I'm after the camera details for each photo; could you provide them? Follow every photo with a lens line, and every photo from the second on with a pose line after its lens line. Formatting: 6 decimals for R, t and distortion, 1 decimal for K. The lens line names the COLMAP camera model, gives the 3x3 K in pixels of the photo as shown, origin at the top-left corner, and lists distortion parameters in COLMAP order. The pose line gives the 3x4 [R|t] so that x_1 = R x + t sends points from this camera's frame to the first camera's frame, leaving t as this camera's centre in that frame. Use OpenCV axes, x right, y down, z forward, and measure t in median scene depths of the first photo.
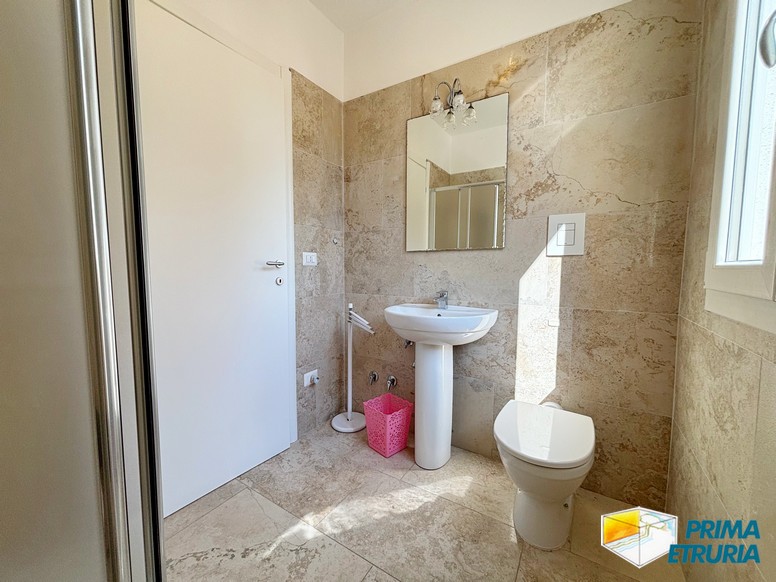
lens RADIAL K [[312.8, 0, 388.0], [0, 312.8, 291.0], [0, 0, 1]] dist [0.000780, -0.000029]
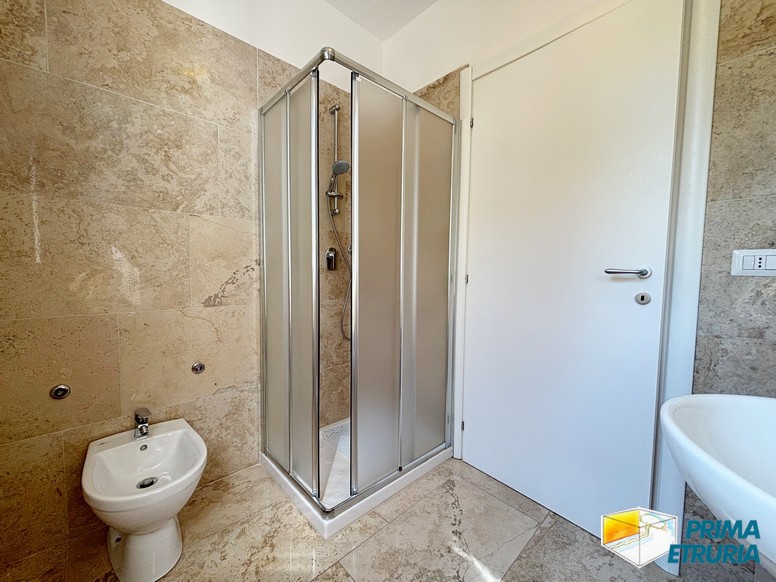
lens RADIAL K [[312.8, 0, 388.0], [0, 312.8, 291.0], [0, 0, 1]] dist [0.000780, -0.000029]
pose [[-0.255185, 0.046937, -0.965752, 0.417074], [-0.098803, 0.992327, 0.074336, -0.041569], [0.961831, 0.114388, -0.248590, 0.628726]]
